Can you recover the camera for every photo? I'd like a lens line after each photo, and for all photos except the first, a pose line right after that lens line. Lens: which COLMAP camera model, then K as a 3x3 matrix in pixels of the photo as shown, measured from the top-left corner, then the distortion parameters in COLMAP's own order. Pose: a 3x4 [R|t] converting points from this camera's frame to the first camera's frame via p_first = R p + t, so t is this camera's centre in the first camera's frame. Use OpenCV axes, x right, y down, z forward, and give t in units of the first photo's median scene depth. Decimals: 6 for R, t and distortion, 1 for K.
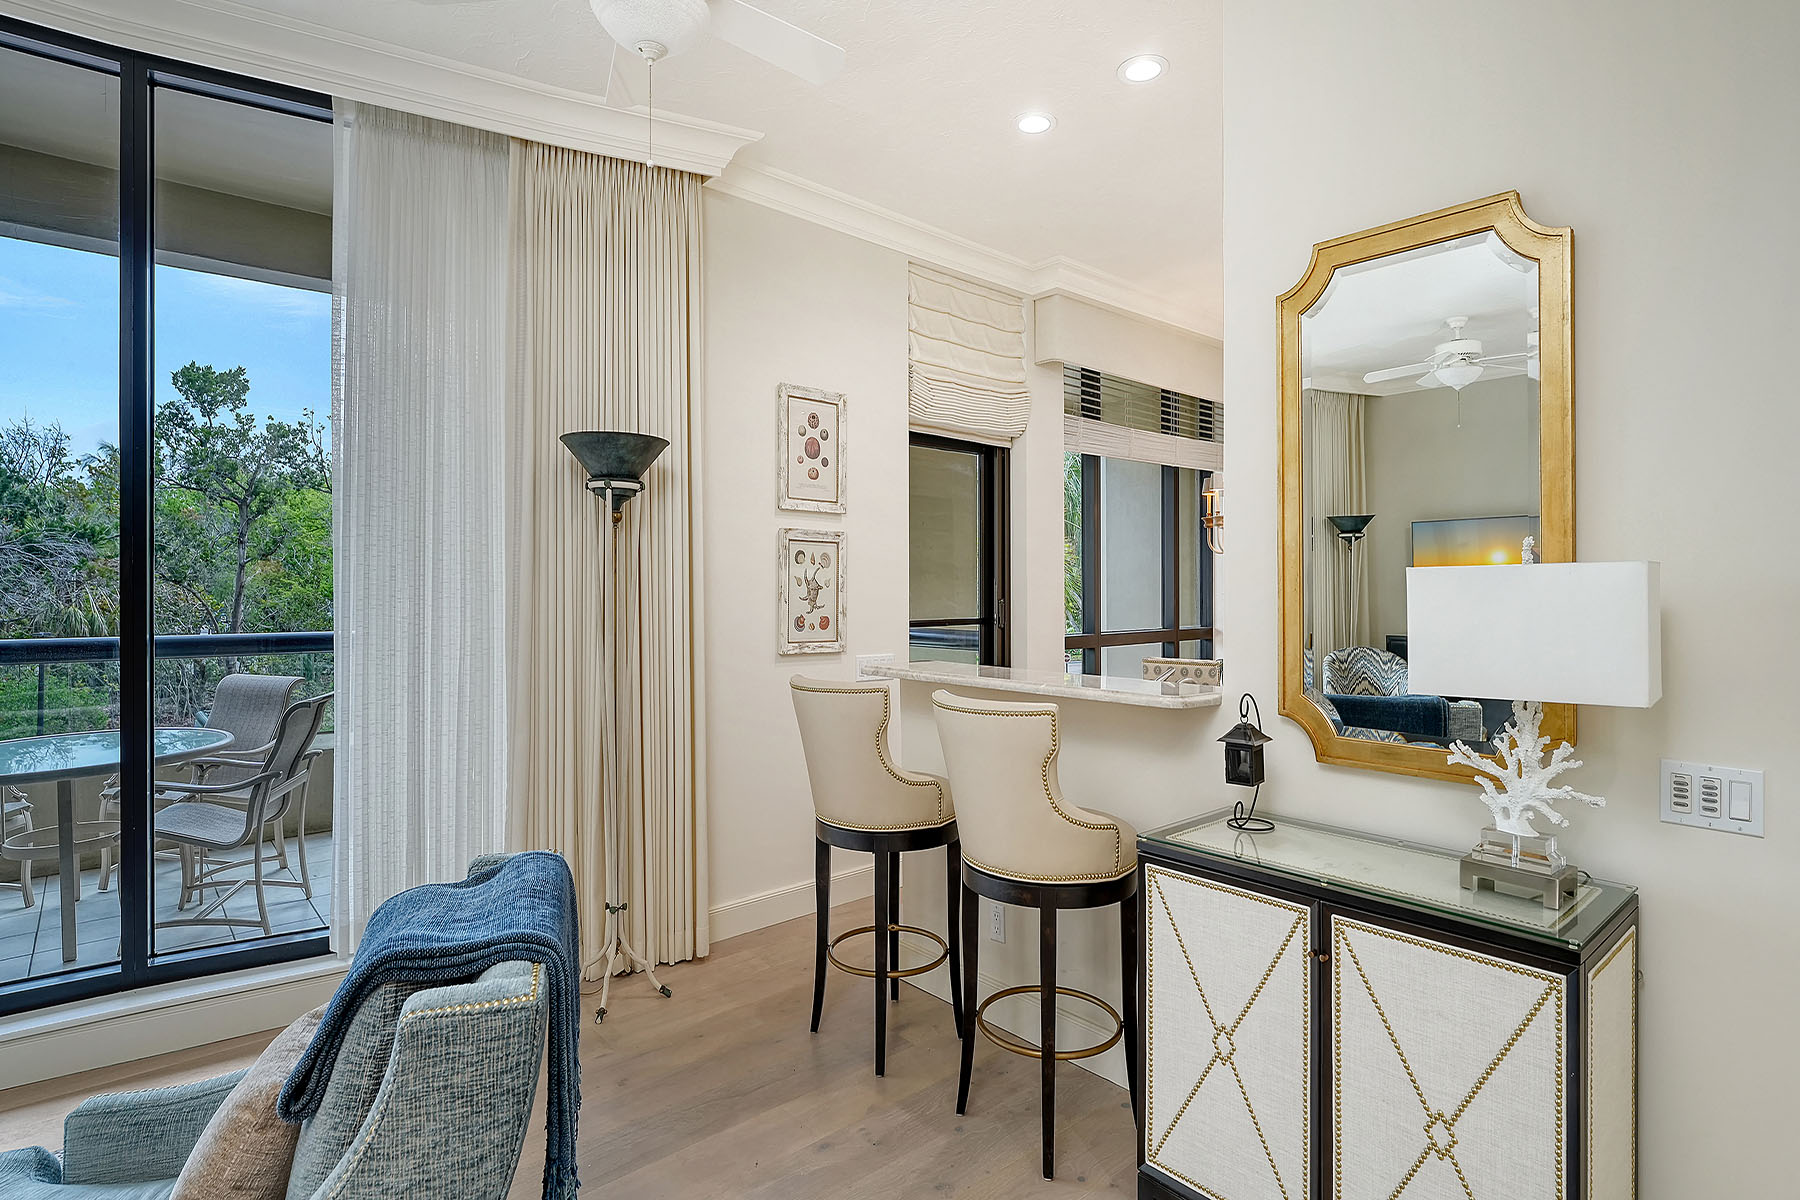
lens RADIAL K [[912.3, 0, 913.0], [0, 912.3, 580.9], [0, 0, 1]] dist [-0.007098, -0.003055]
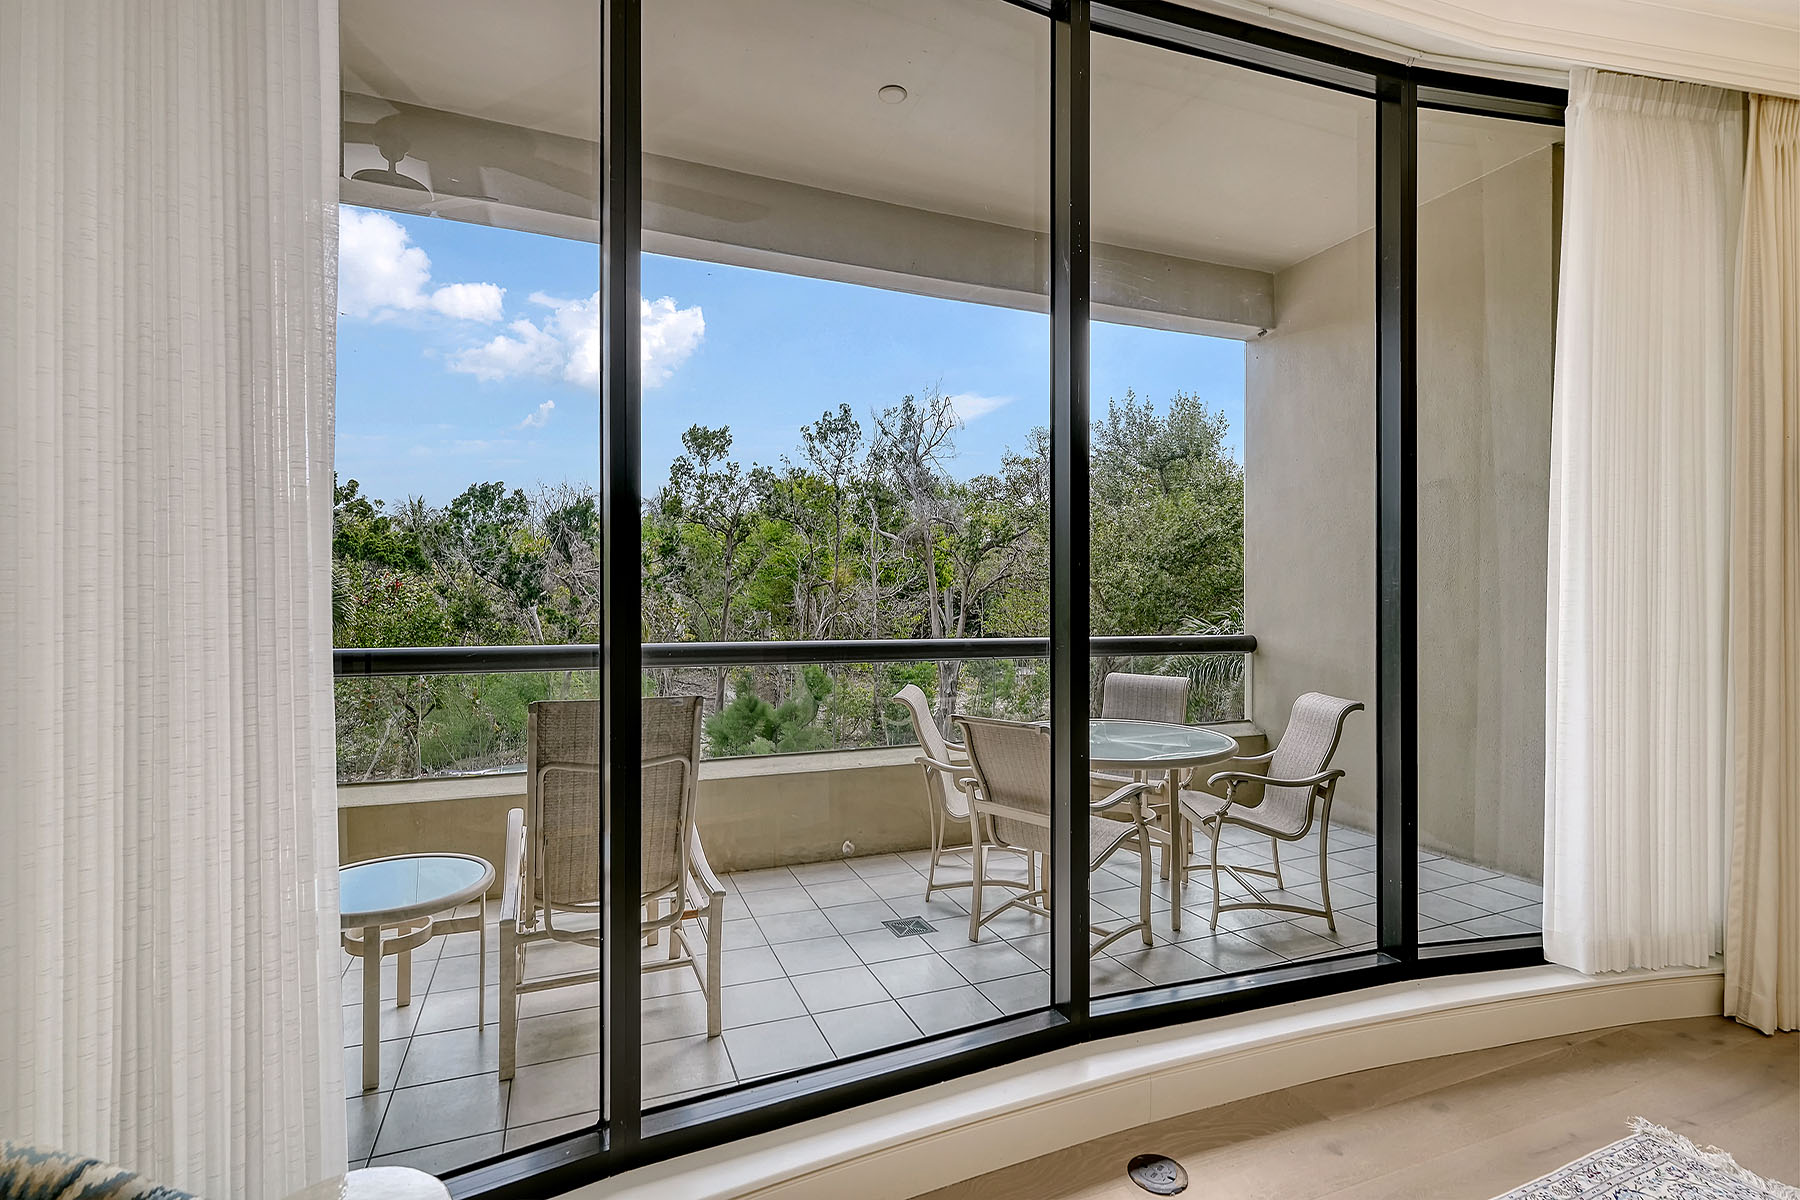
lens RADIAL K [[841.5, 0, 894.0], [0, 841.5, 580.5], [0, 0, 1]] dist [0.005397, 0.000417]
pose [[0.937617, -0.005438, -0.347628, -0.808407], [-0.001256, 0.999818, -0.019029, 0.011018], [0.347668, 0.018278, 0.937440, -0.084510]]
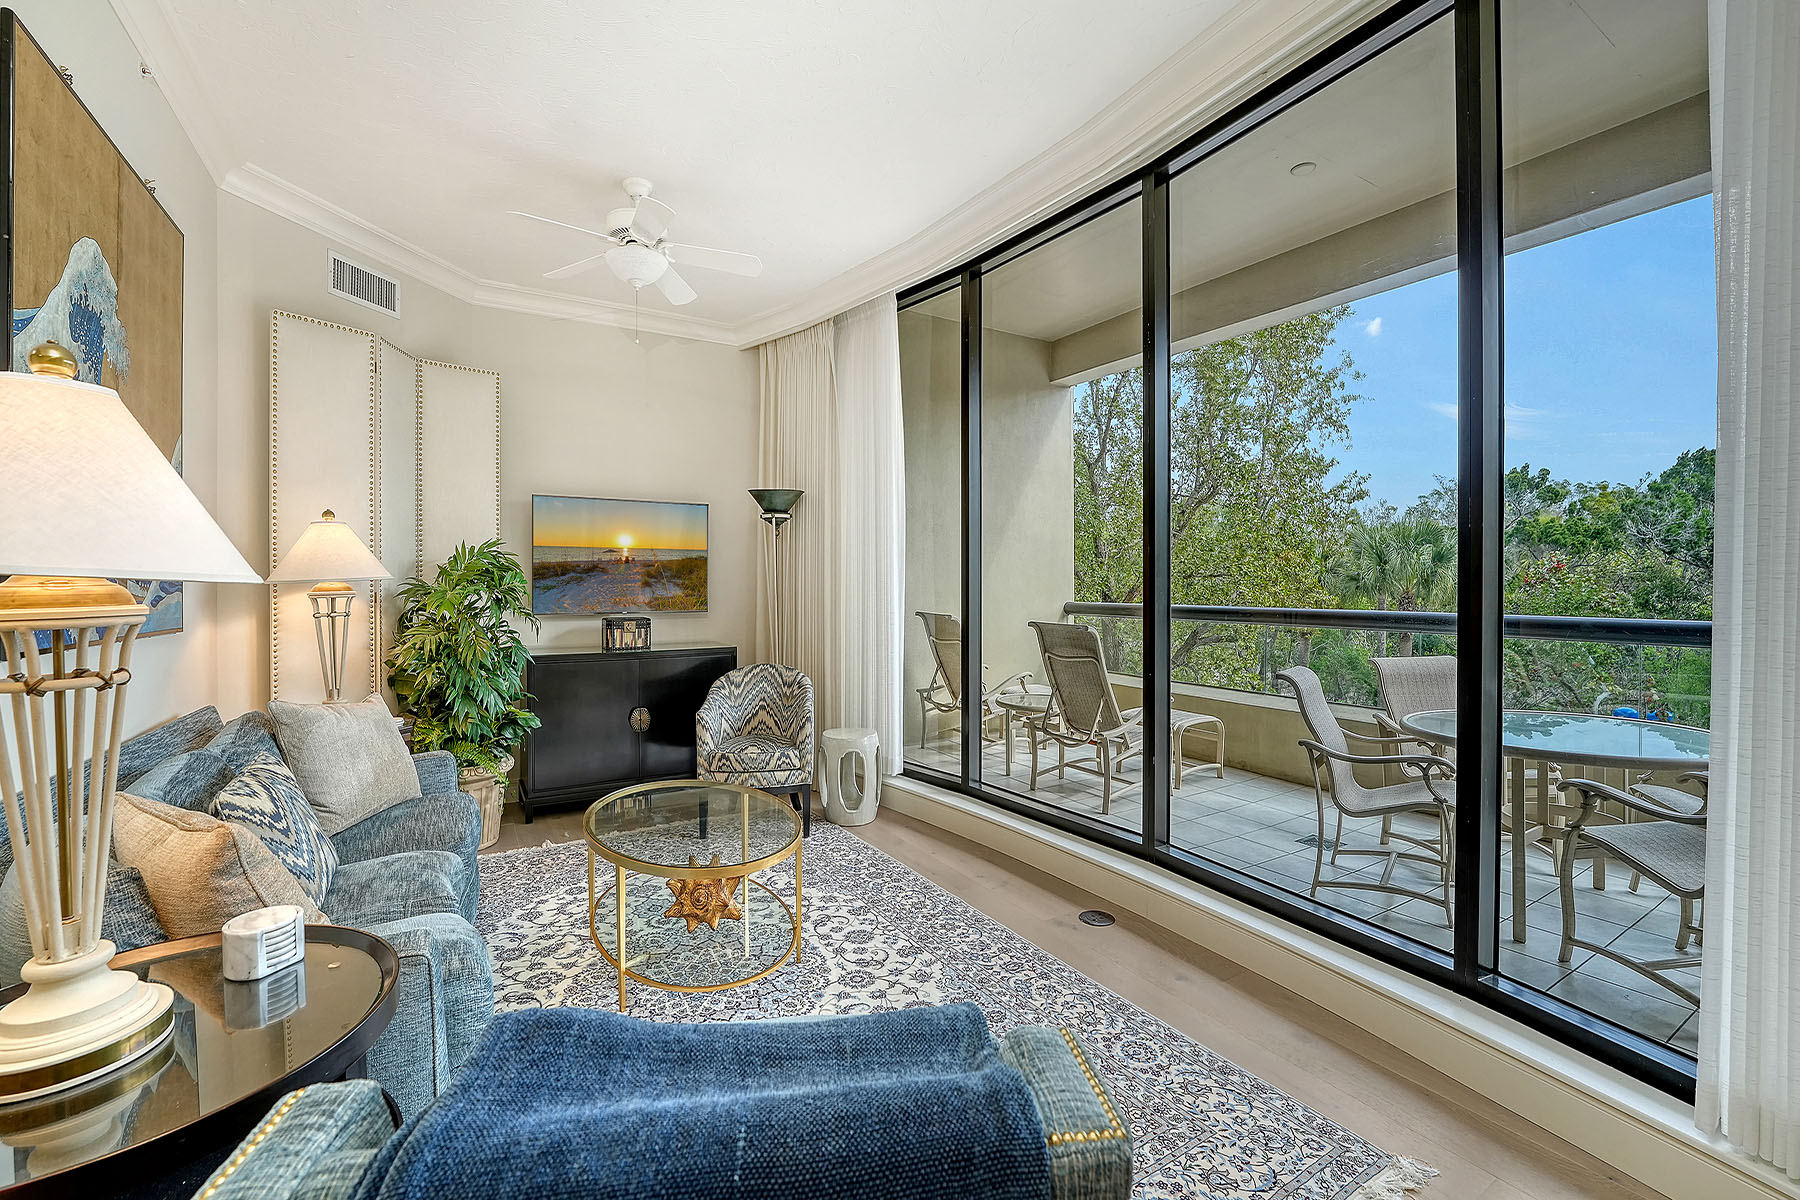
lens RADIAL K [[744.1, 0, 899.3], [0, 744.1, 590.1], [0, 0, 1]] dist [-0.015225, -0.000523]
pose [[-0.170278, 0.011034, -0.985334, -0.037503], [0.006557, 0.999928, 0.010065, 0.021802], [0.985374, -0.004747, -0.170338, 0.427192]]
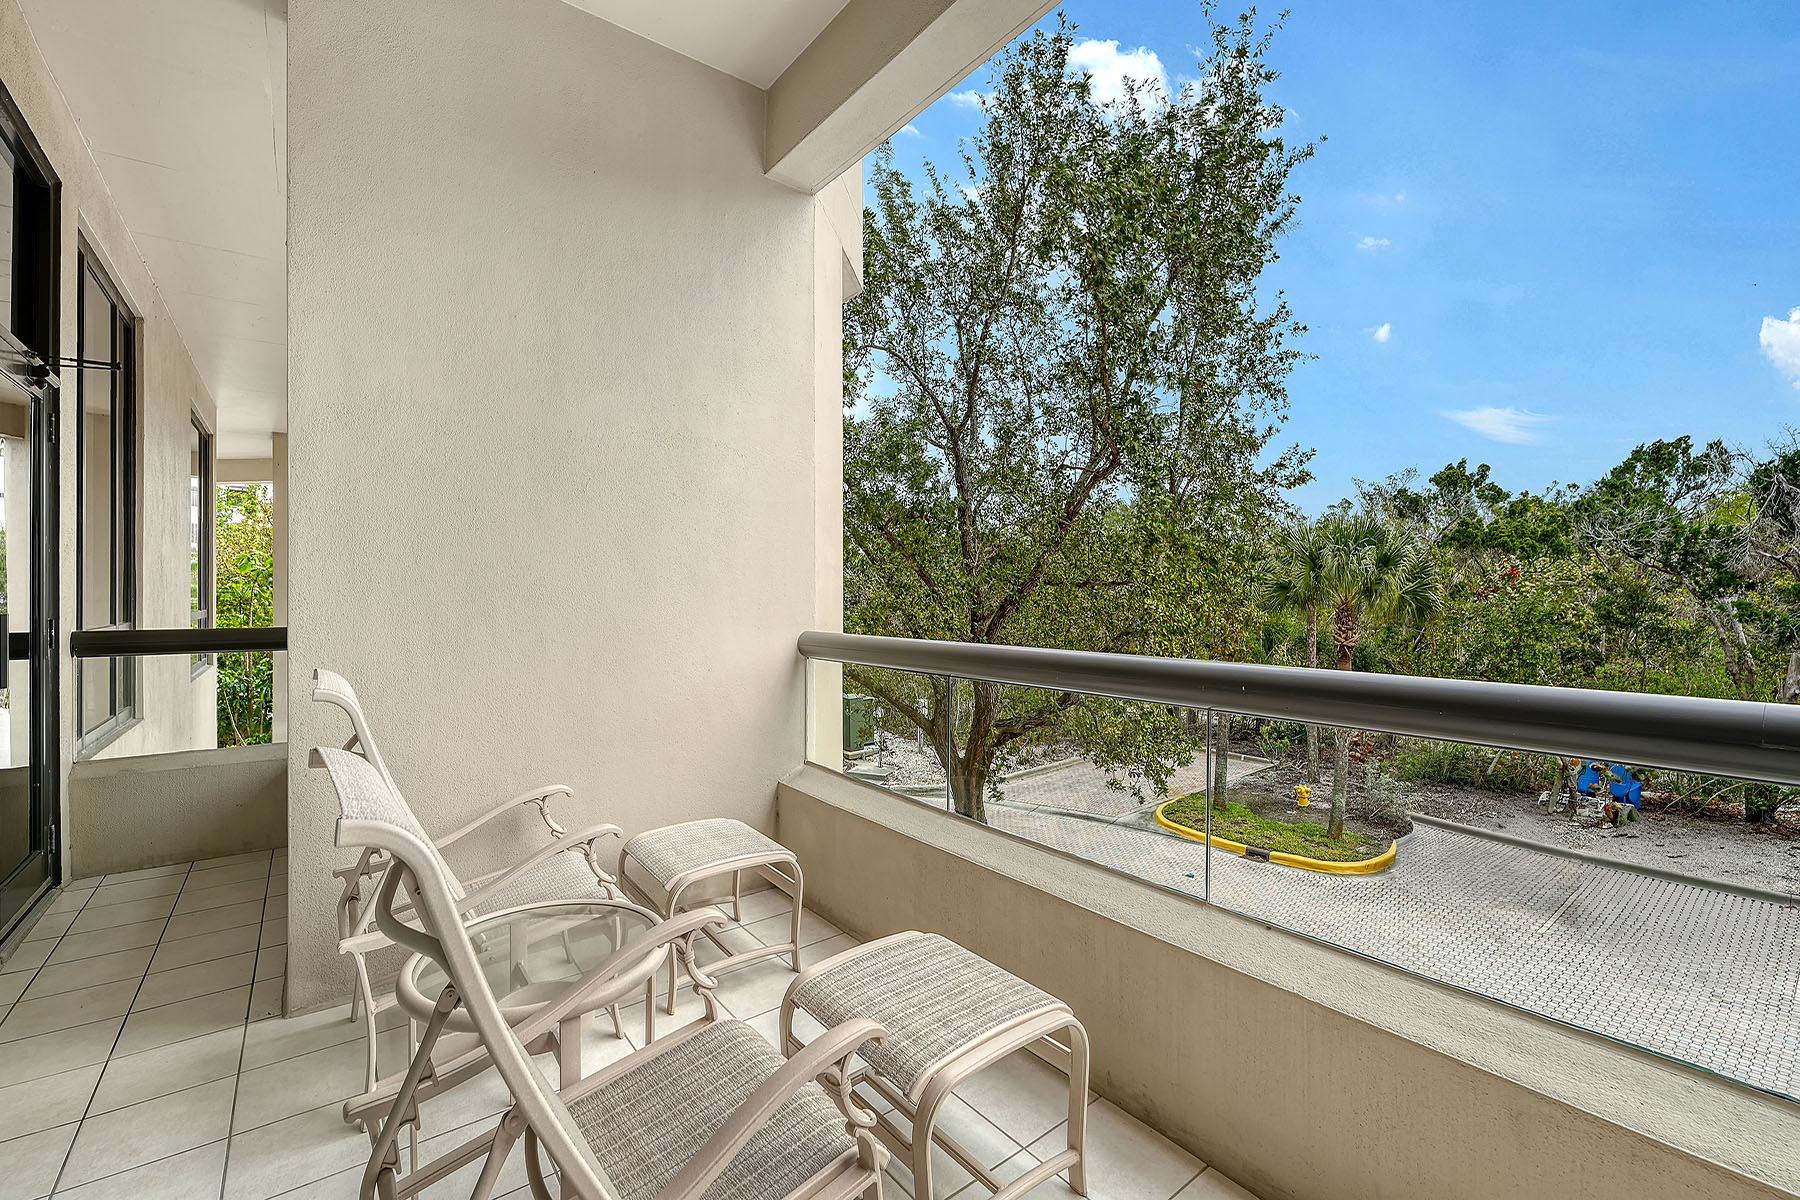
lens RADIAL K [[779.4, 0, 887.3], [0, 779.4, 597.7], [0, 0, 1]] dist [-0.000442, 0.000186]
pose [[-0.073481, 0.007773, -0.997266, -0.973056], [0.006402, 0.999953, 0.007322, 0.030138], [0.997276, -0.005847, -0.073527, 0.698256]]
